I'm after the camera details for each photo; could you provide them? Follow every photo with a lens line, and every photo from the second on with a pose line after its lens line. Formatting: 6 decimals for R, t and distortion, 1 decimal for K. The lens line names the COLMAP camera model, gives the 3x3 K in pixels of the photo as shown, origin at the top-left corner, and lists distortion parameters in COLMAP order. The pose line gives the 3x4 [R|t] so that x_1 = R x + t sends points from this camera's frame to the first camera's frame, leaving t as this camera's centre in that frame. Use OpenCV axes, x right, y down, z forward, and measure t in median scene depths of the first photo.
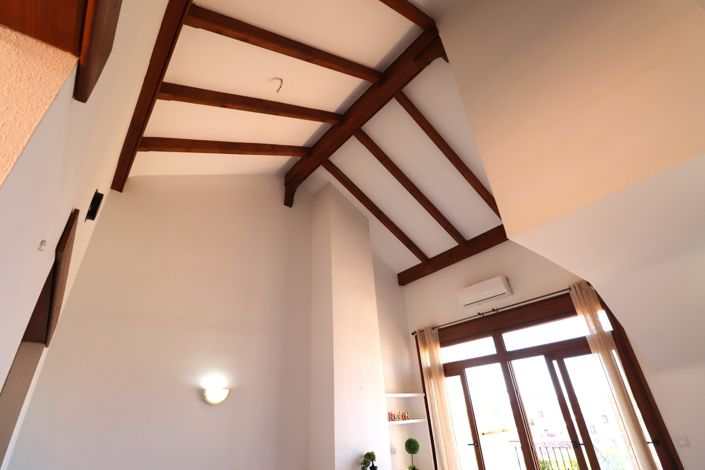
lens RADIAL K [[326.4, 0, 352.2], [0, 326.4, 229.4], [0, 0, 1]] dist [-0.010556, -0.007400]
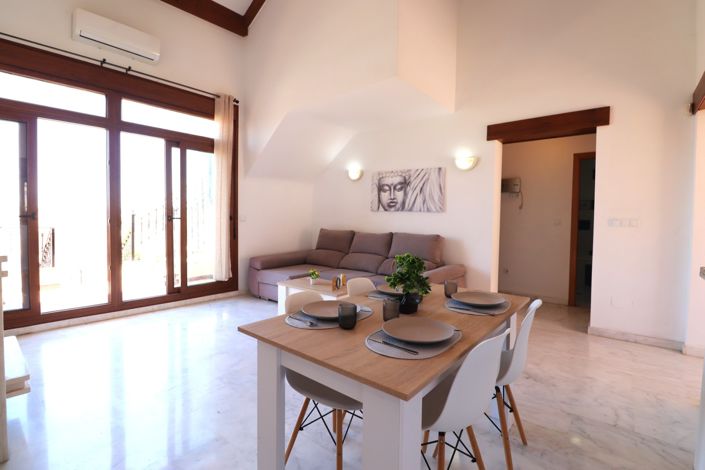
lens RADIAL K [[326.4, 0, 354.7], [0, 326.4, 233.1], [0, 0, 1]] dist [-0.010556, -0.007400]
pose [[-0.182223, 0.012424, 0.983179, -0.400985], [-0.494937, 0.862846, -0.102636, 0.394623], [-0.849607, -0.505314, -0.151081, 0.464290]]
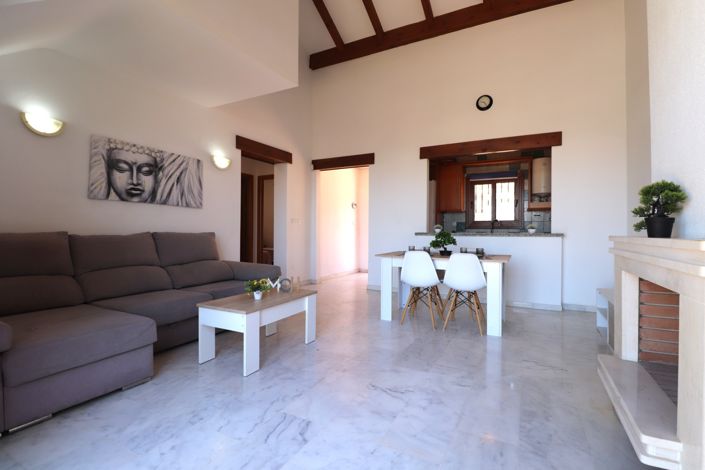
lens RADIAL K [[326.4, 0, 352.3], [0, 326.4, 228.9], [0, 0, 1]] dist [-0.010556, -0.007400]
pose [[-0.929578, 0.049735, -0.365255, 0.385603], [0.224199, 0.862804, -0.453104, 0.642044], [0.292608, -0.503086, -0.813195, 0.915684]]
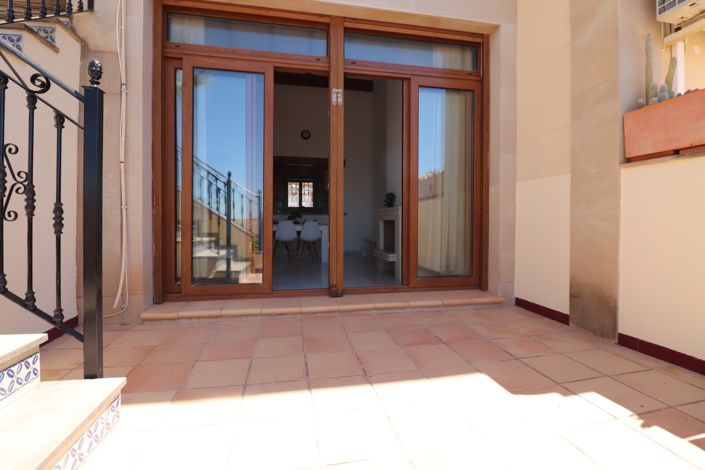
lens RADIAL K [[326.4, 0, 349.4], [0, 326.4, 234.5], [0, 0, 1]] dist [-0.010556, -0.007400]
pose [[-0.486581, 0.091762, -0.868803, 0.996506], [0.460745, 0.871878, -0.165958, 0.766427], [0.742262, -0.481049, -0.466518, 1.110157]]
